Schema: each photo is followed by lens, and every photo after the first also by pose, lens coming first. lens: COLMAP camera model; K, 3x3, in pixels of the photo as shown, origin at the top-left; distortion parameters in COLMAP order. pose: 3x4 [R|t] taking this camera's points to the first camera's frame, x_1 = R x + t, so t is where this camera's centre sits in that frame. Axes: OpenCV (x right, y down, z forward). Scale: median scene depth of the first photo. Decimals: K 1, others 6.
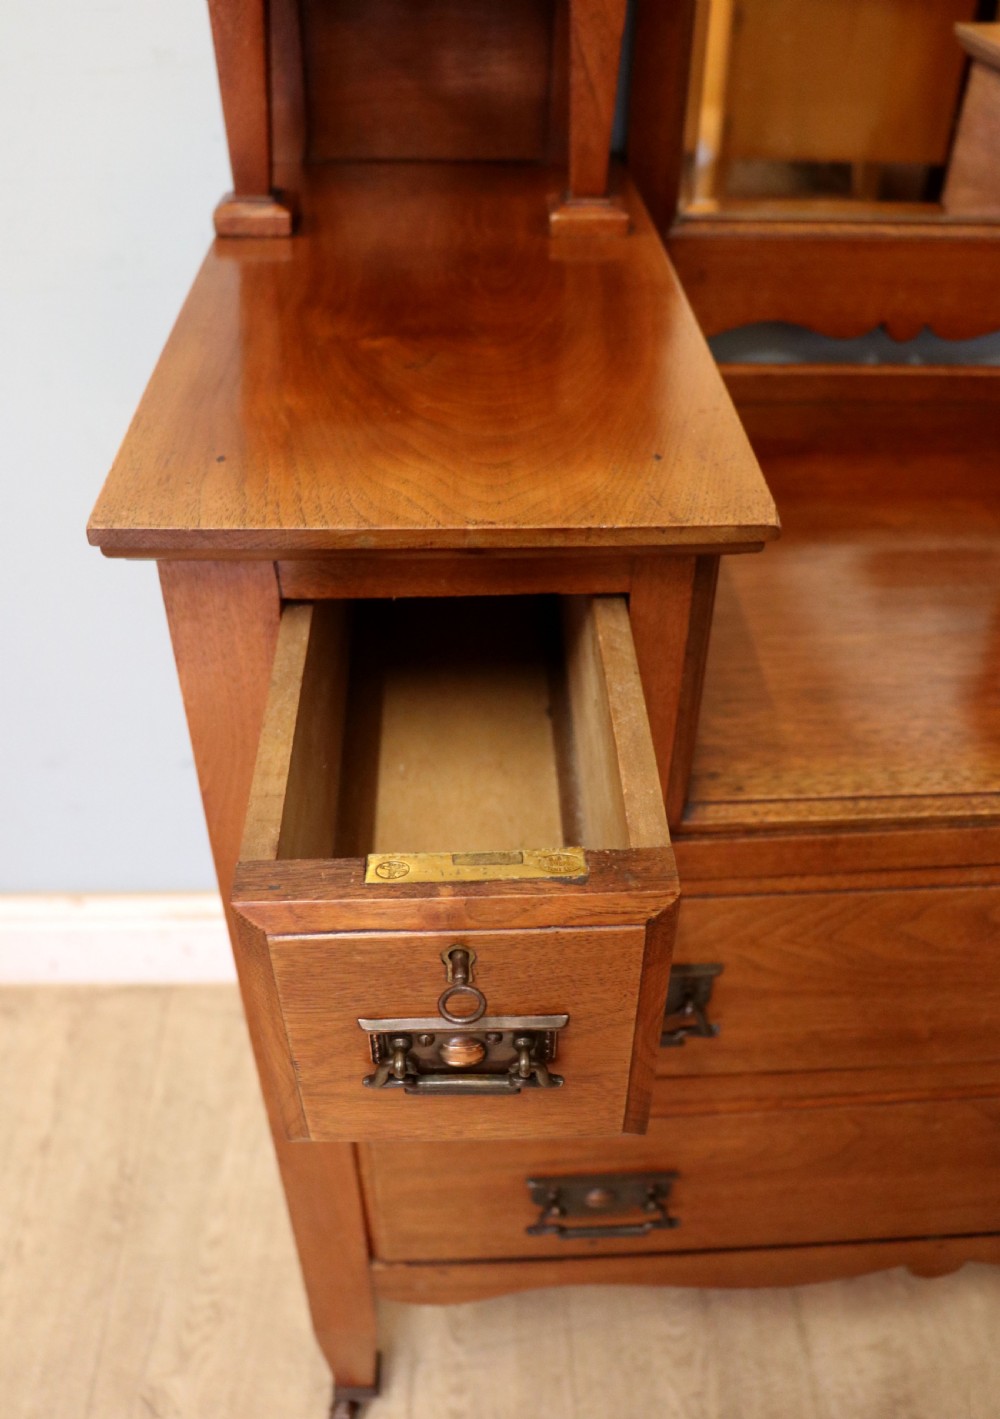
lens RADIAL K [[1252.7, 0, 485.2], [0, 1252.7, 672.4], [0, 0, 1]] dist [-0.149826, 0.075093]
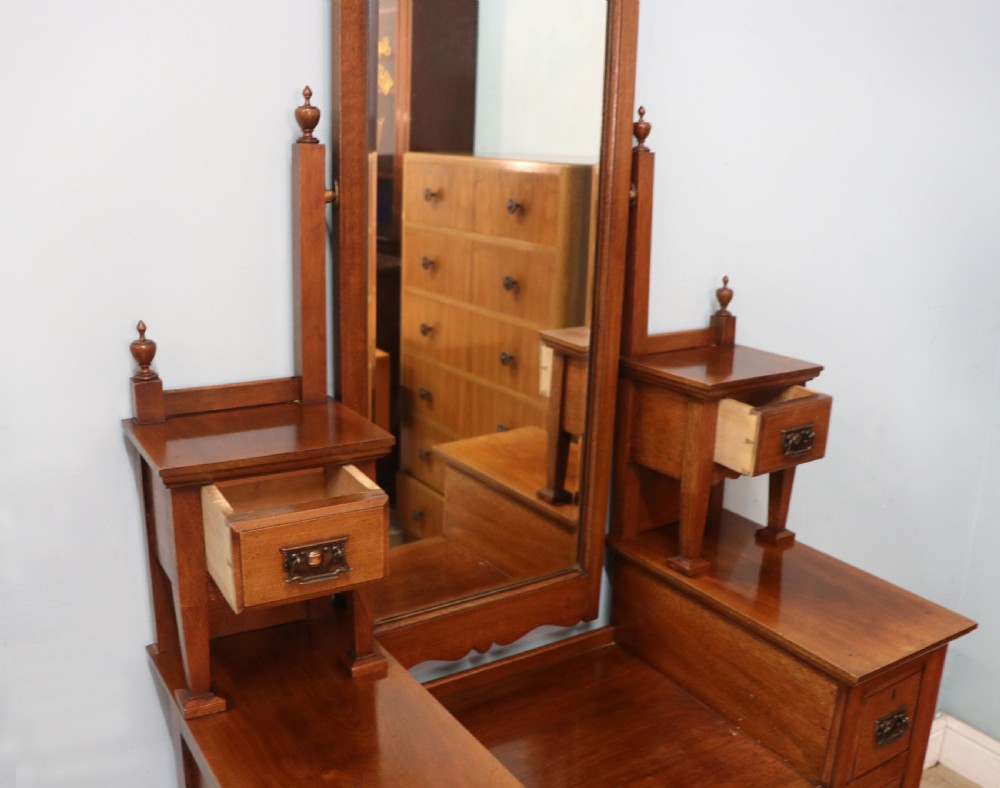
lens RADIAL K [[959.5, 0, 505.8], [0, 959.5, 422.0], [0, 0, 1]] dist [-0.138438, 0.000000]
pose [[0.857276, -0.129584, 0.498283, -0.487965], [0.296707, 0.915281, -0.272444, -0.264206], [-0.420764, 0.381404, 0.823097, -0.583153]]
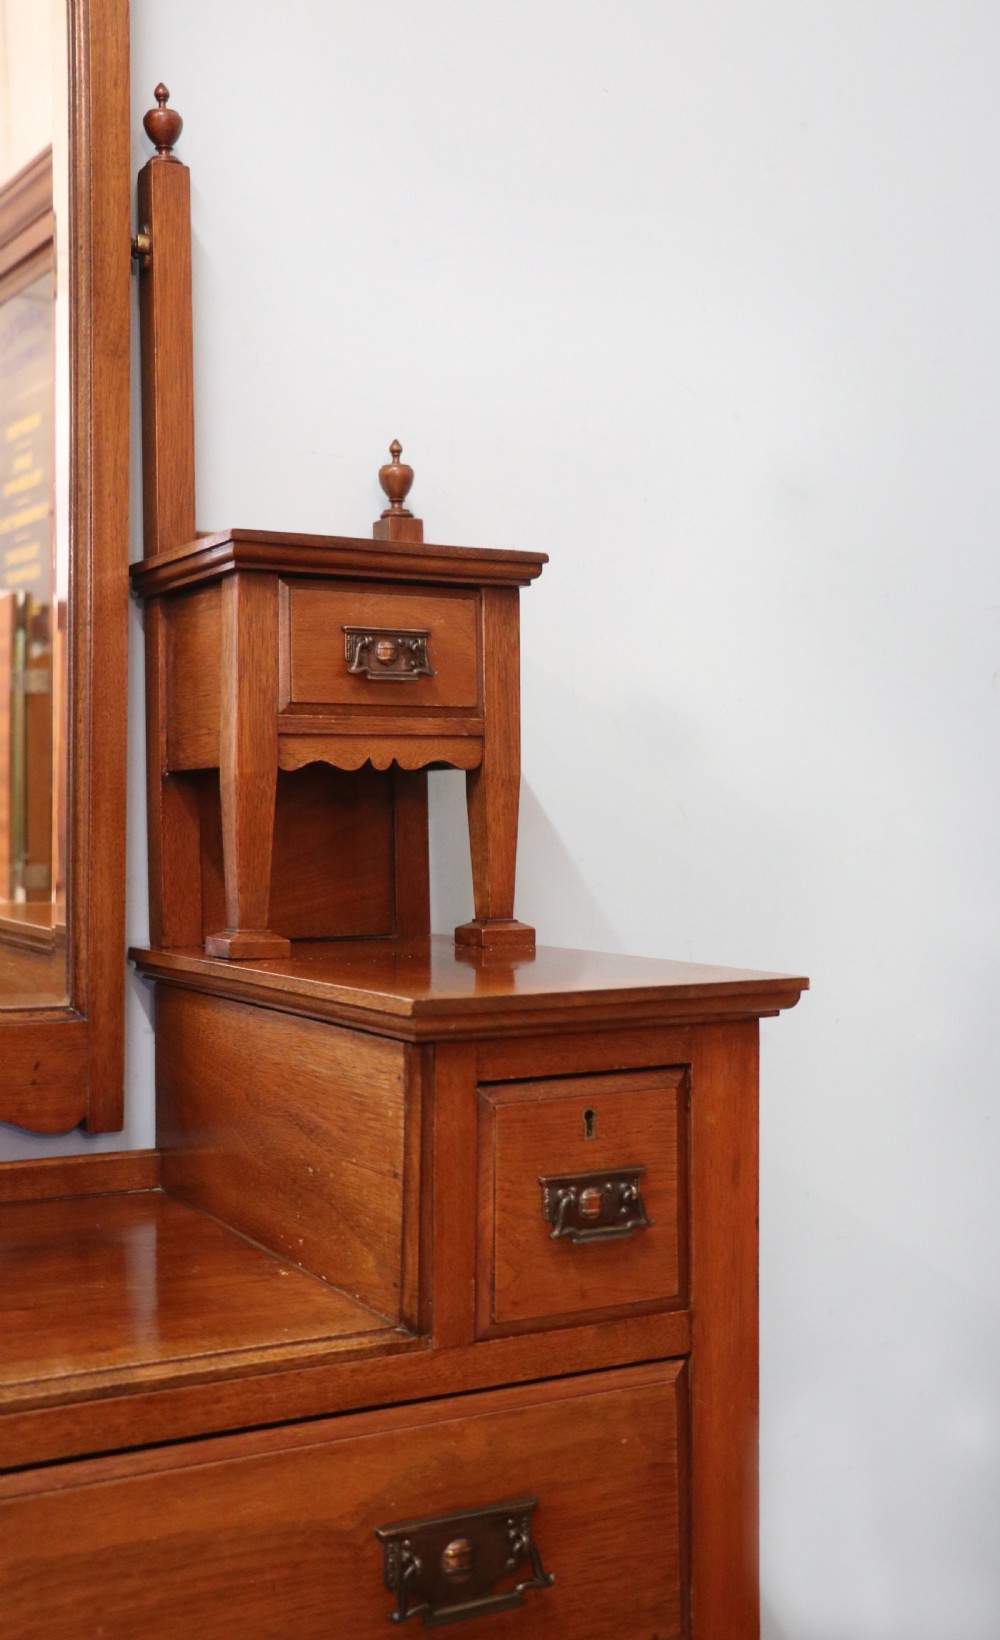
lens RADIAL K [[1919.6, 0, 478.3], [0, 1919.6, 830.4], [0, 0, 1]] dist [-0.012729, 0.000000]
pose [[0.899065, -0.011410, 0.437667, 0.231260], [0.272752, 0.796567, -0.539525, 0.635595], [-0.342475, 0.604442, 0.719278, -0.483490]]
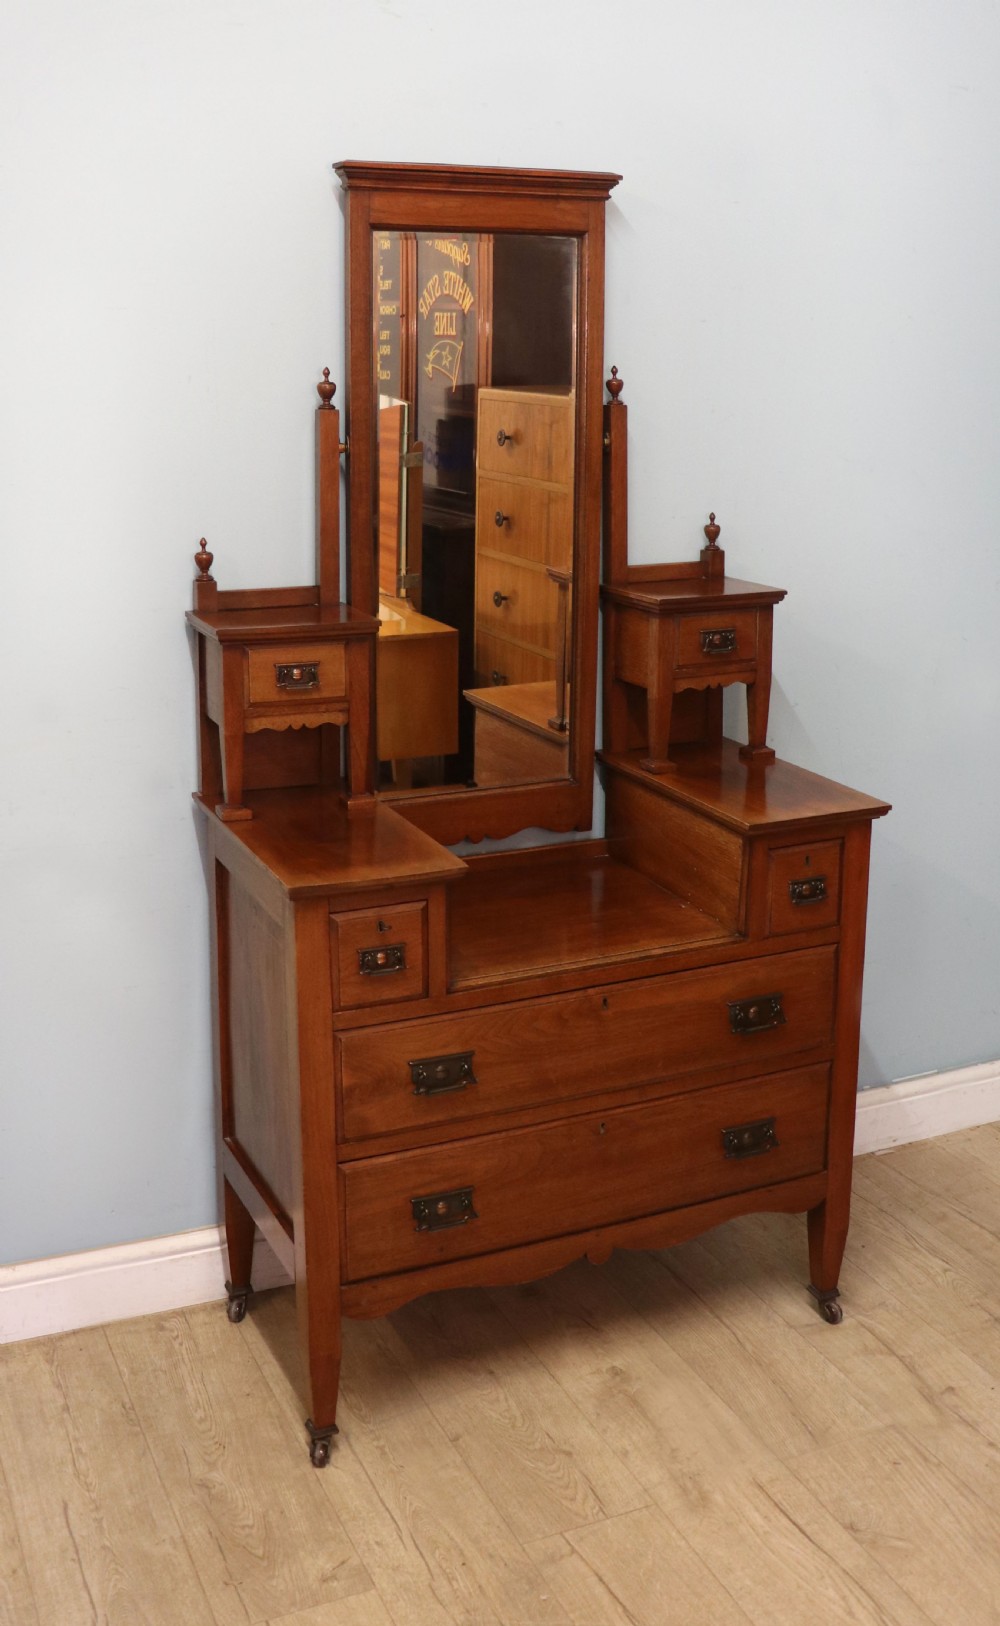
lens RADIAL K [[1724.5, 0, 460.3], [0, 1724.5, 656.7], [0, 0, 1]] dist [-0.123470, 0.000000]
pose [[0.932432, -0.073125, 0.353868, -1.089469], [0.224576, 0.884479, -0.408978, 0.994988], [-0.283082, 0.460815, 0.841139, -2.515624]]
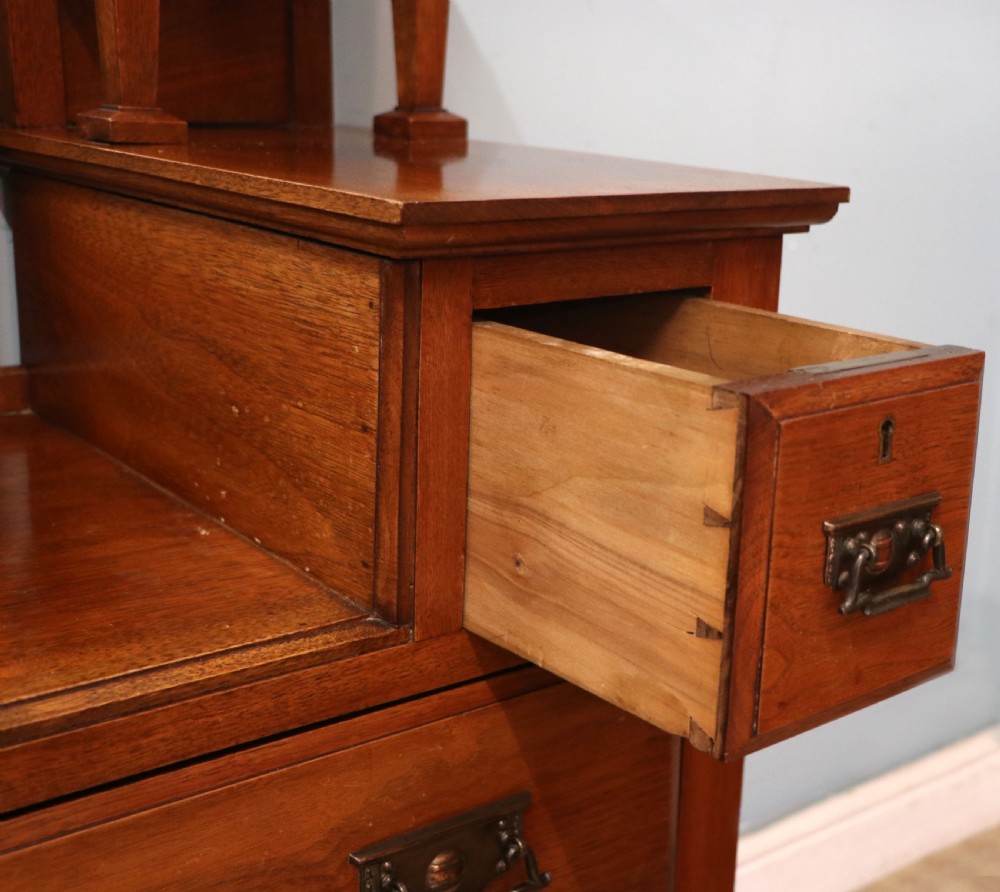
lens RADIAL K [[1499.1, 0, 643.9], [0, 1499.1, 471.5], [0, 0, 1]] dist [-0.055267, 0.000000]
pose [[0.769530, -0.139832, 0.623113, 0.400655], [0.353067, 0.906205, -0.232670, 0.291276], [-0.532134, 0.399047, 0.746723, 0.065045]]
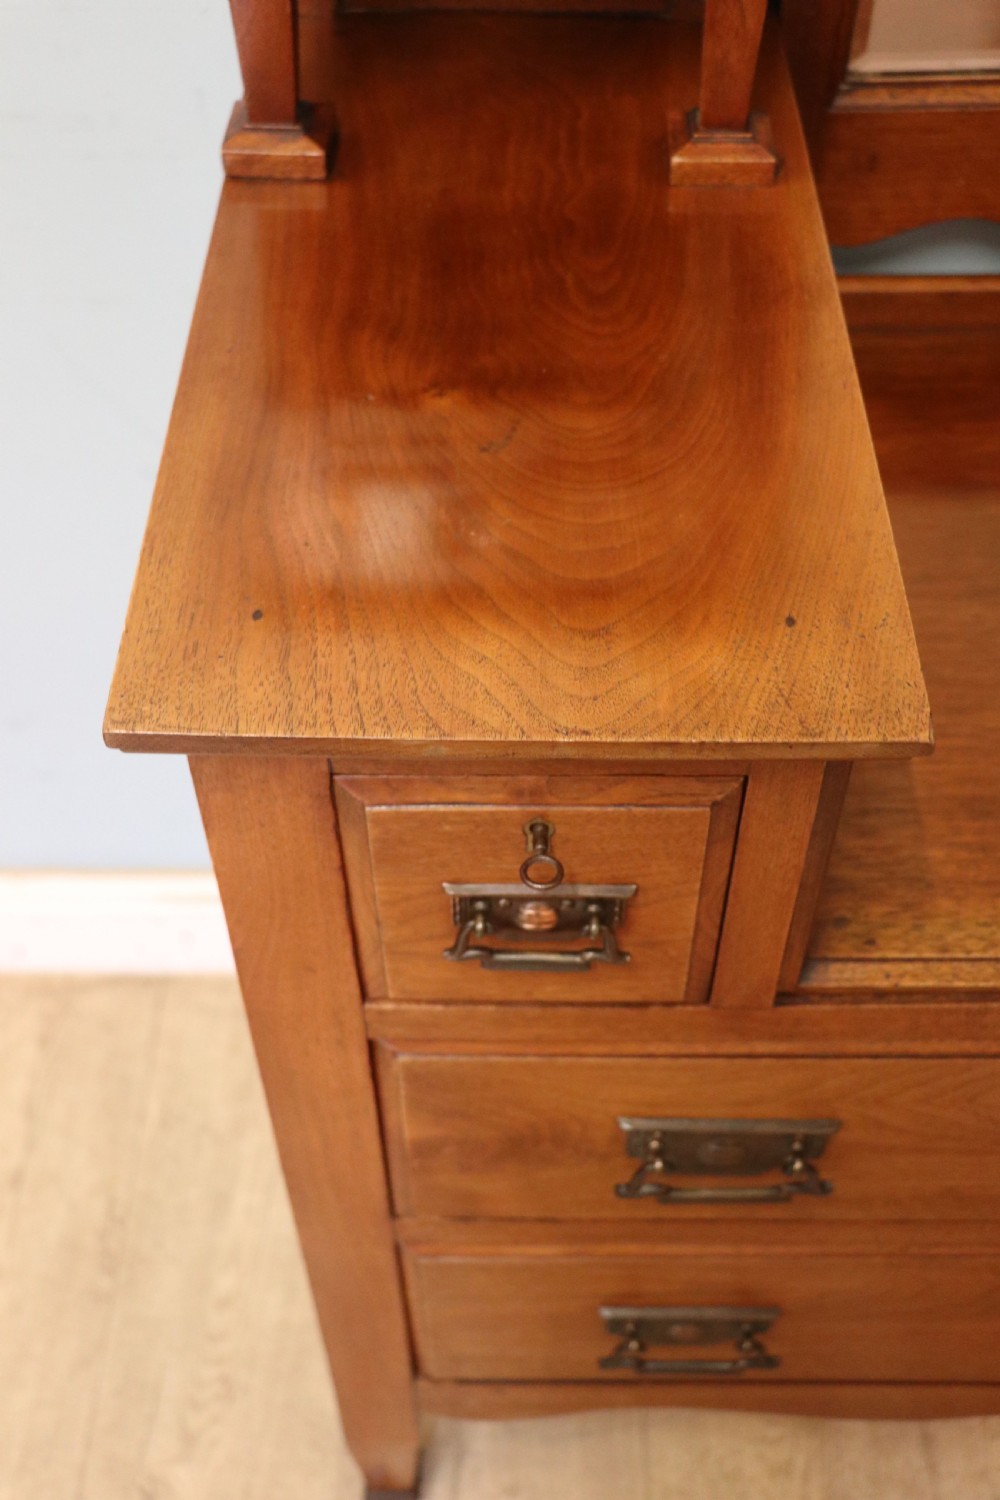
lens RADIAL K [[1658.5, 0, 488.8], [0, 1658.5, 755.9], [0, 0, 1]] dist [-0.032696, 0.000000]
pose [[0.999016, 0.024101, -0.037243, -0.012559], [-0.016293, 0.980213, 0.197275, -0.228237], [0.041261, -0.196474, 0.979640, -0.069241]]
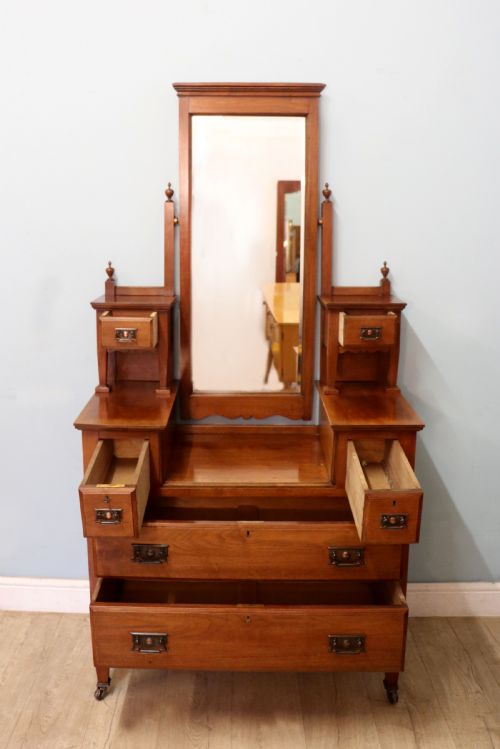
lens RADIAL K [[748.0, 0, 200.1], [0, 748.0, 326.1], [0, 0, 1]] dist [-0.110041, 0.000000]
pose [[0.996543, 0.004280, -0.082974, 0.571023], [-0.042127, 0.886801, -0.460228, 0.984135], [0.071611, 0.462132, 0.883915, -2.250837]]
